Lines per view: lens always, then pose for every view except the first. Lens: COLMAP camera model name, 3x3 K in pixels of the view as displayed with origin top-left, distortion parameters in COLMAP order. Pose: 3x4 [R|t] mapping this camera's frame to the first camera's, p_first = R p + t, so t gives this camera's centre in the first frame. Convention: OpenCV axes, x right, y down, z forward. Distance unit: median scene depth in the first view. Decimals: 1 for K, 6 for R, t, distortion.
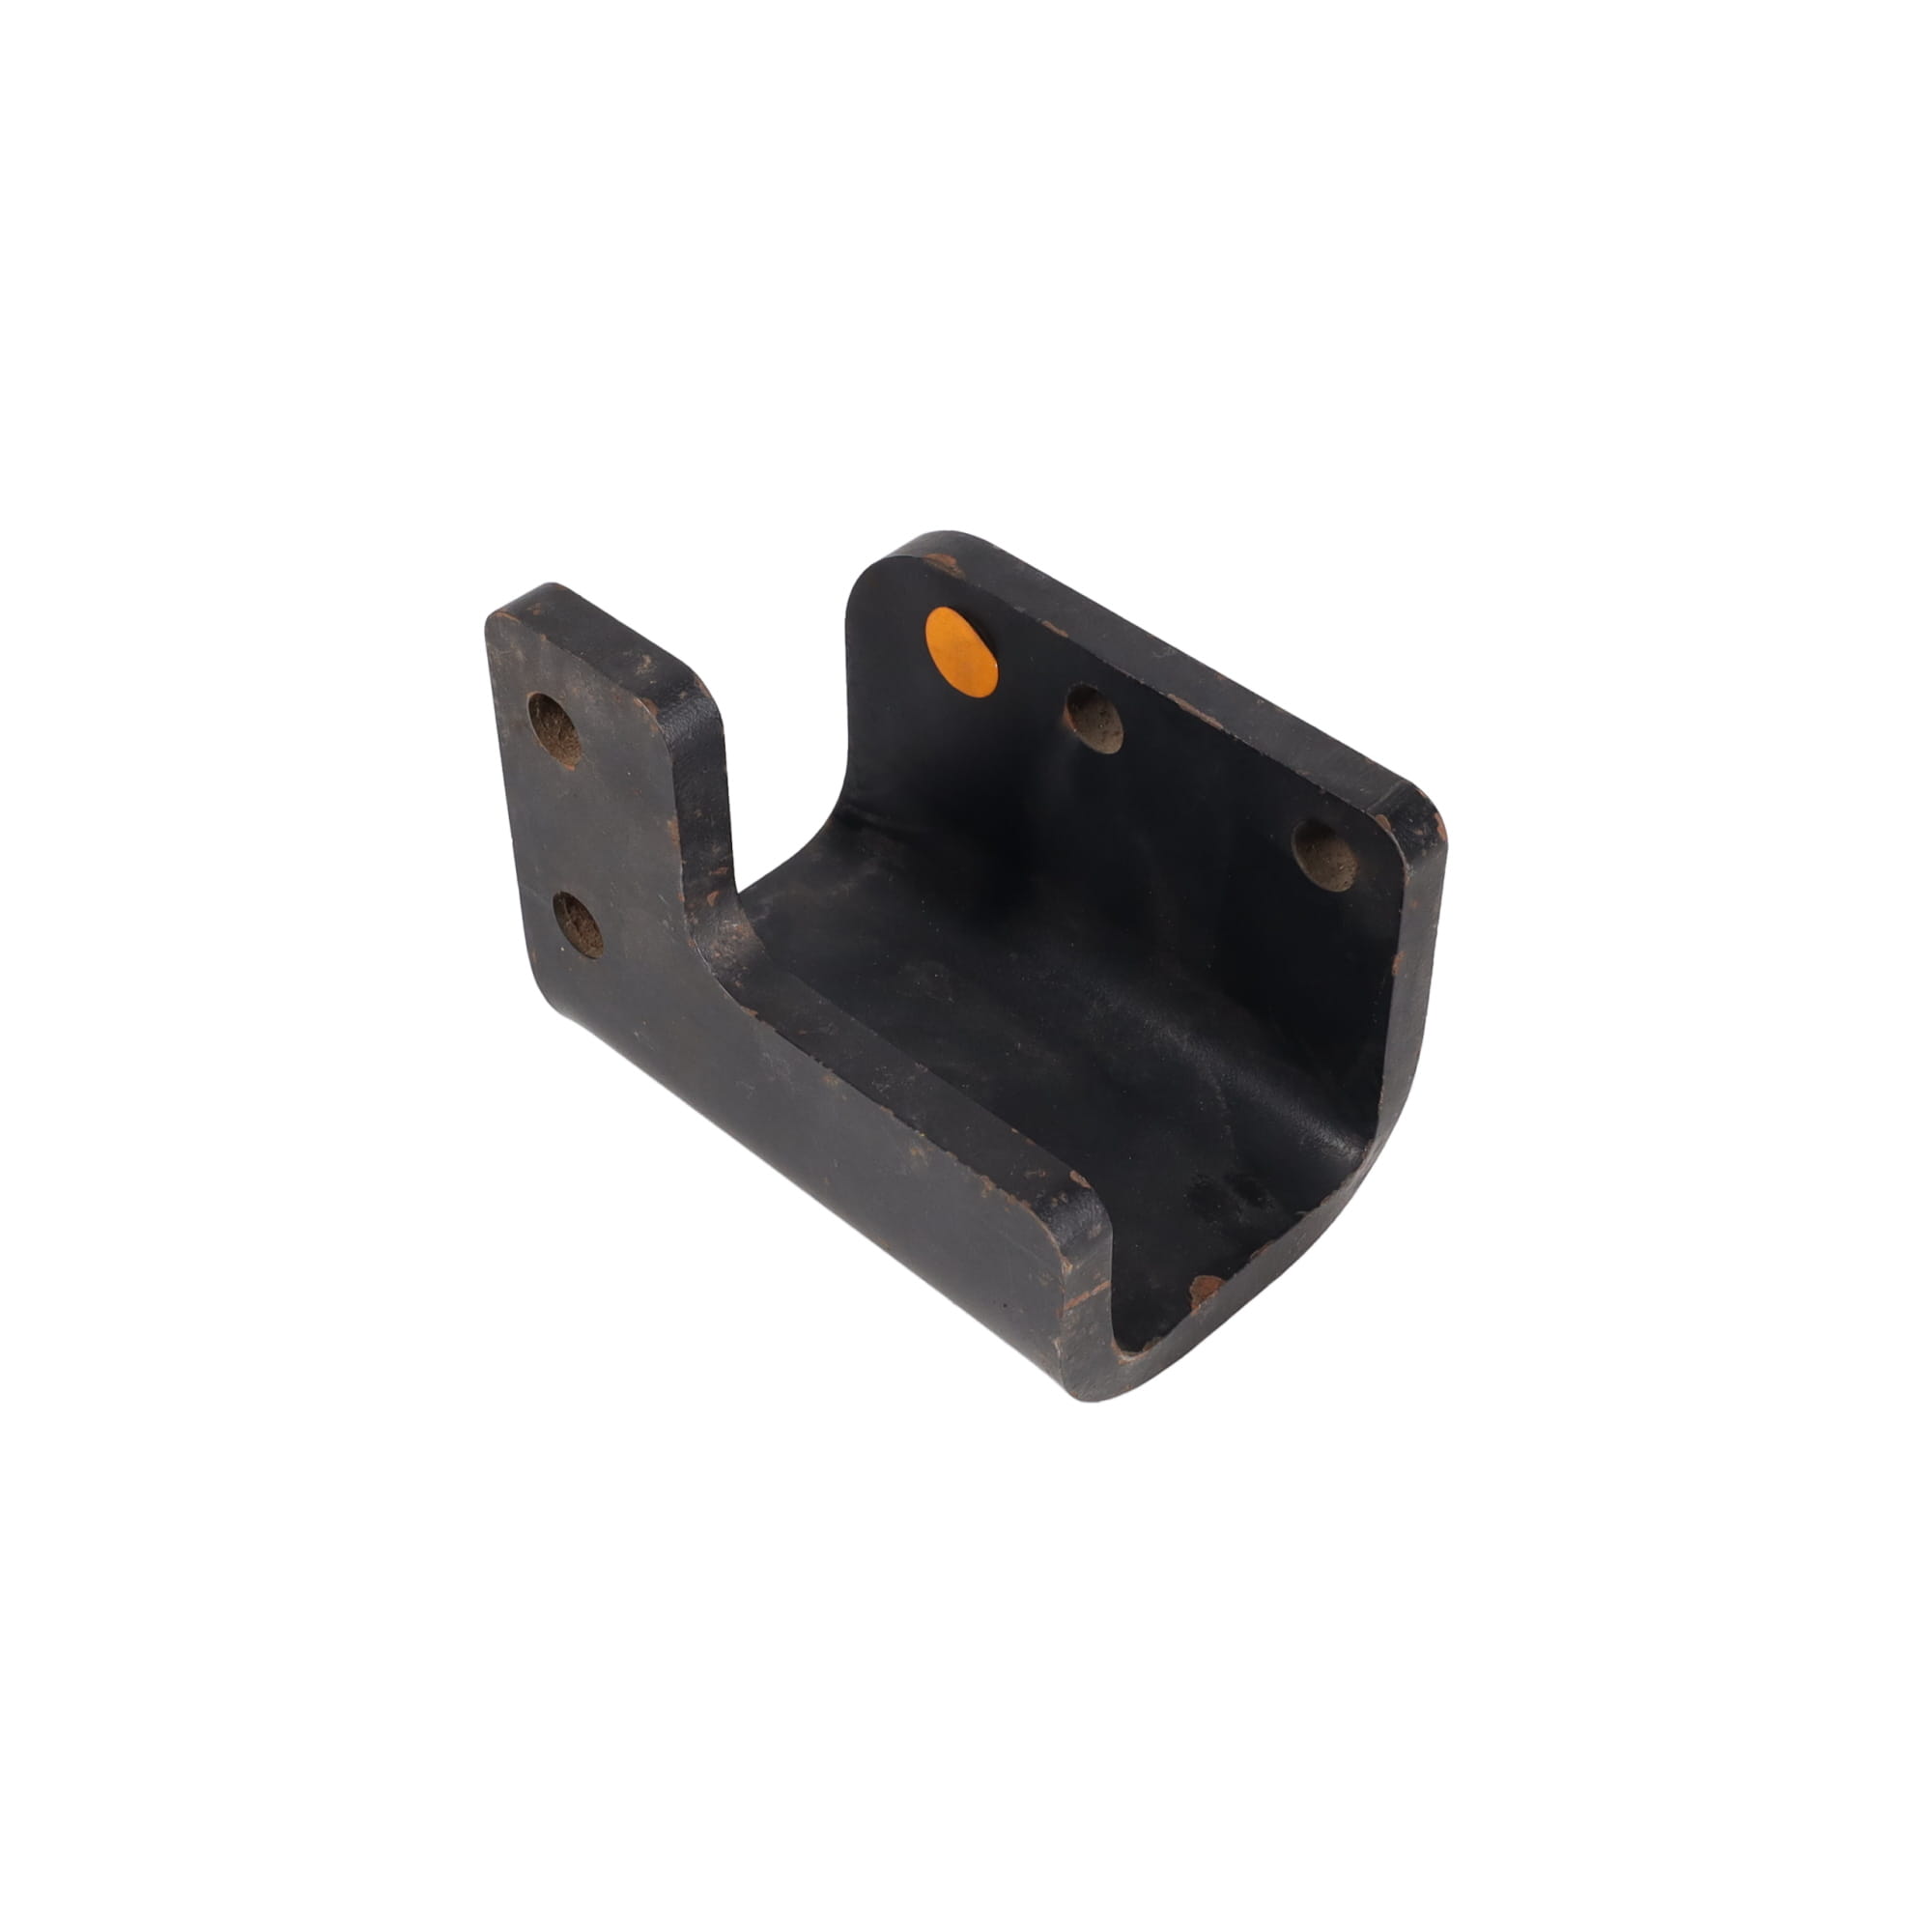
lens RADIAL K [[3304.5, 0, 966.0], [0, 3304.5, 966.0], [0, 0, 1]] dist [0.010445, 0.012131]
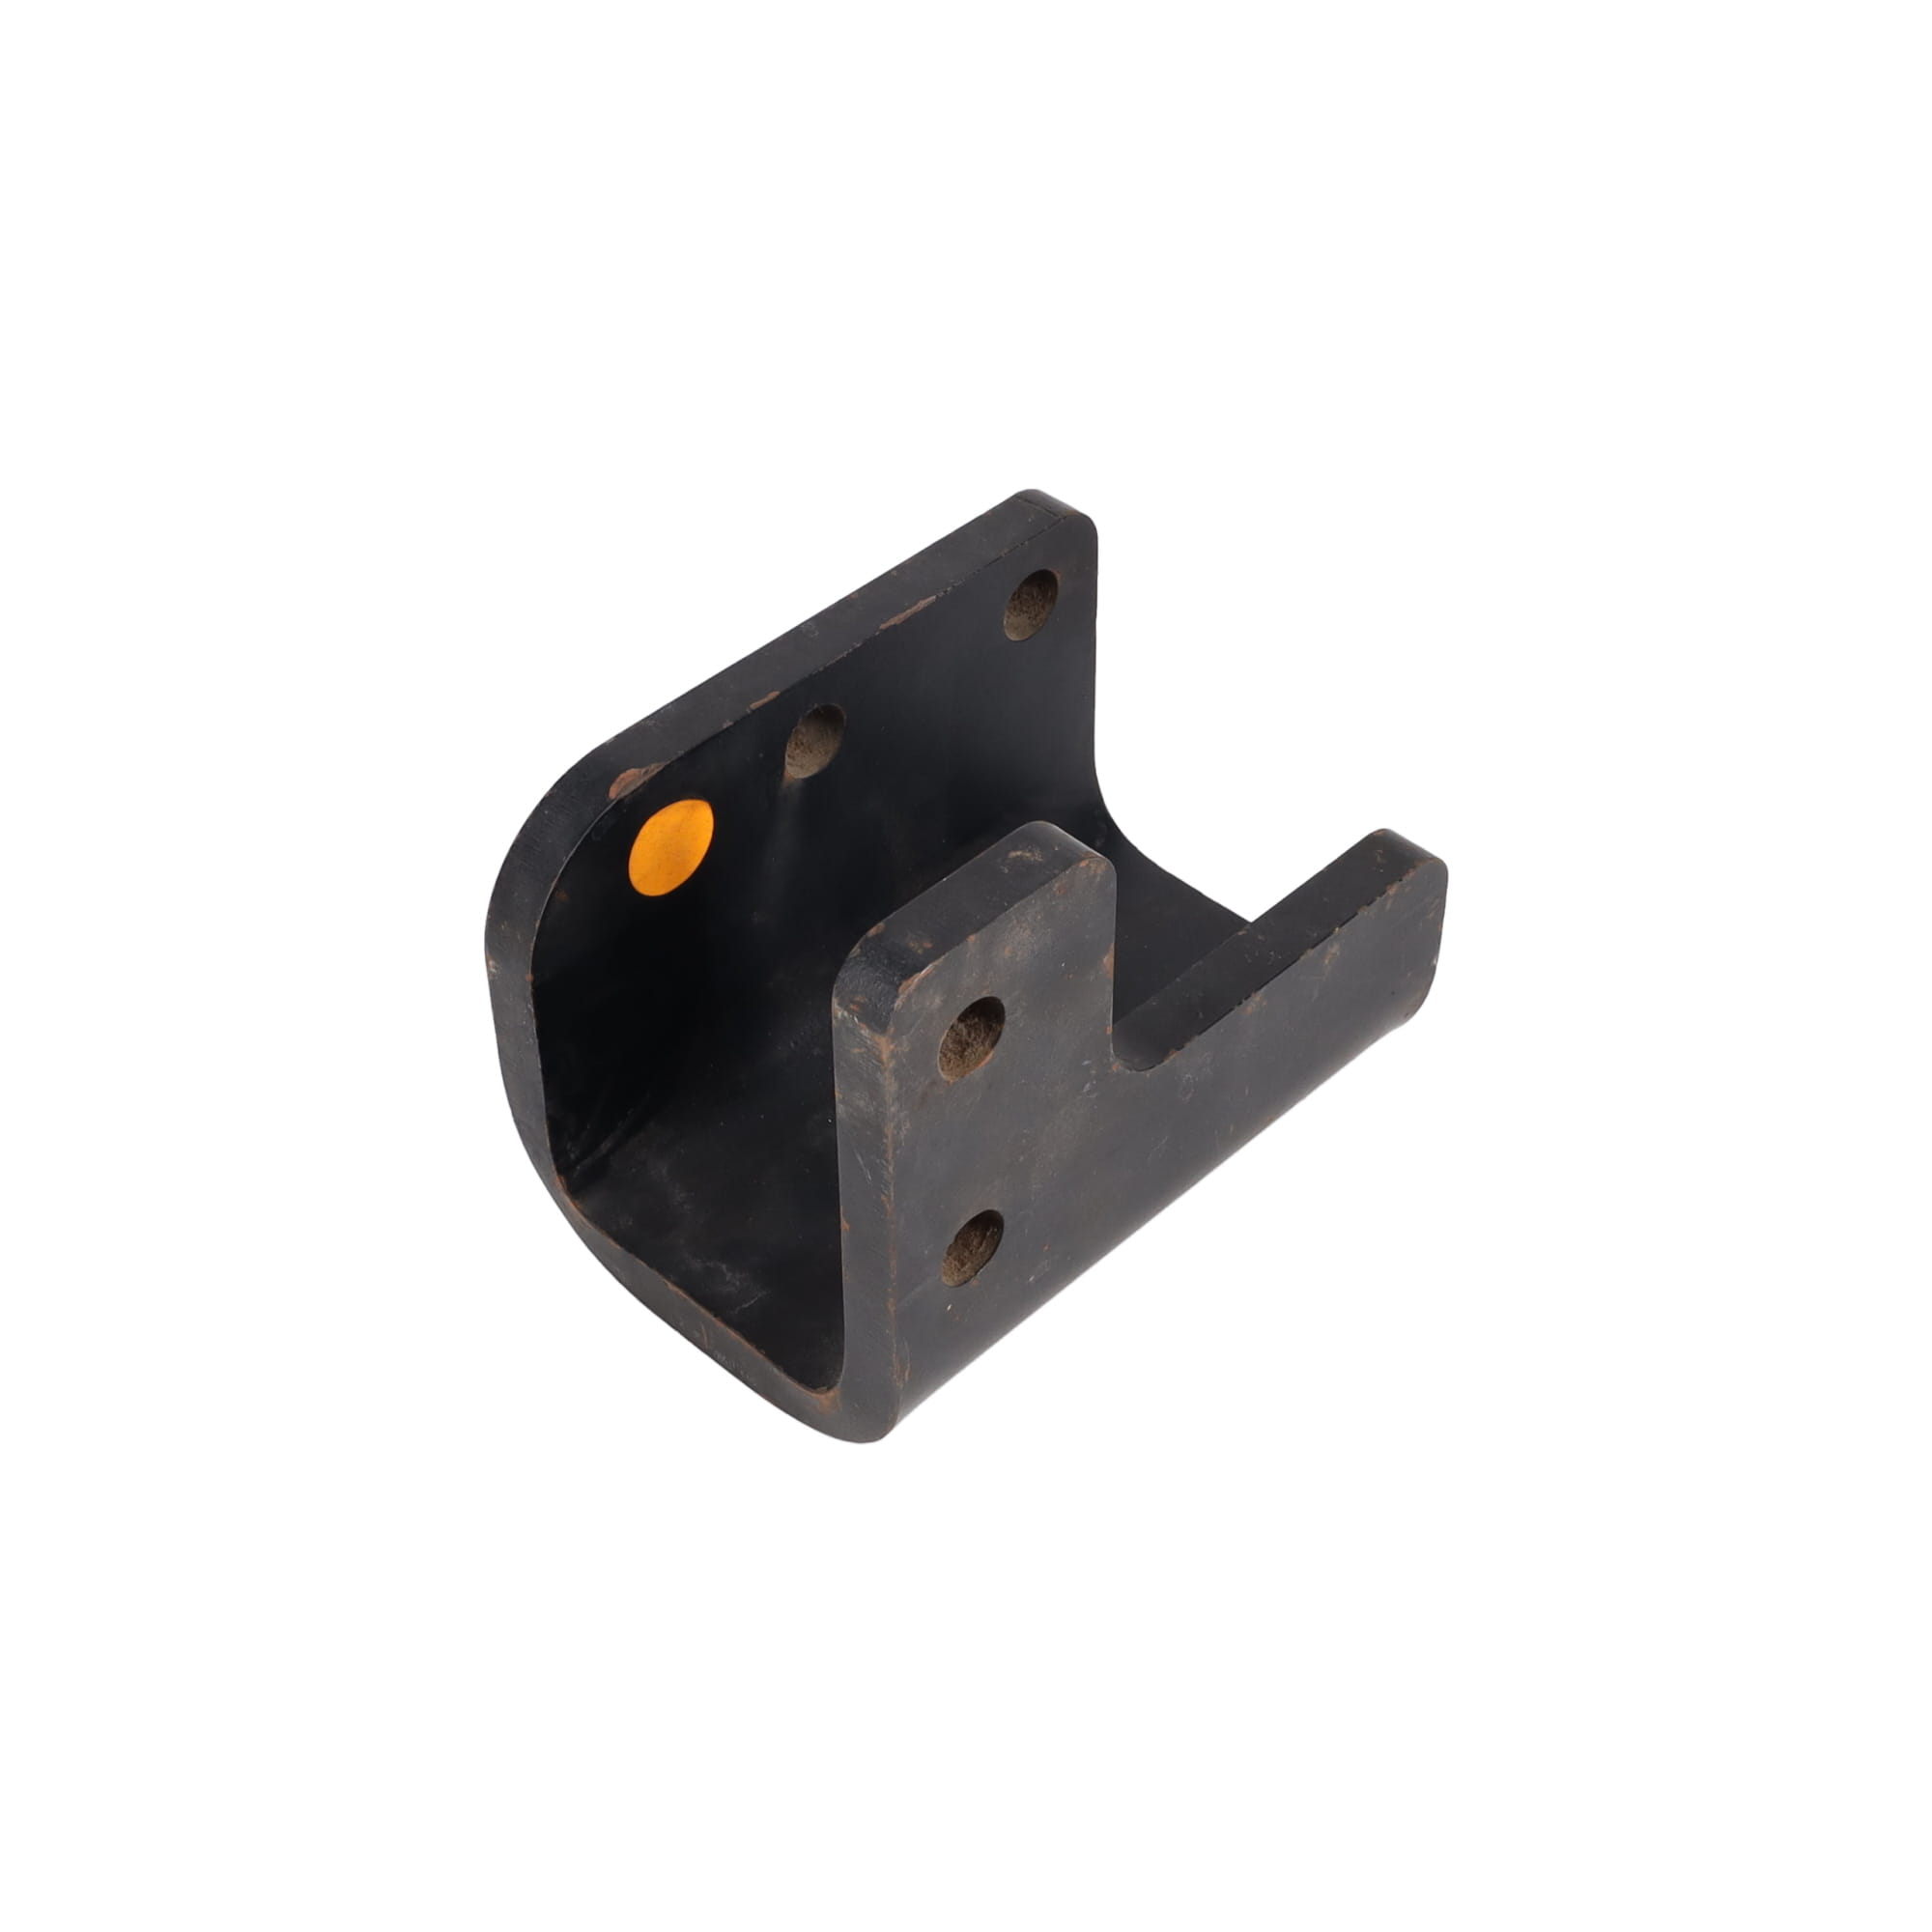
lens RADIAL K [[3304.5, 0, 966.0], [0, 3304.5, 966.0], [0, 0, 1]] dist [0.010445, 0.012131]
pose [[-0.002562, -0.675935, 0.736957, -0.724652], [0.690627, 0.531780, 0.490148, -0.489772], [-0.723207, 0.510218, 0.465457, 0.579916]]
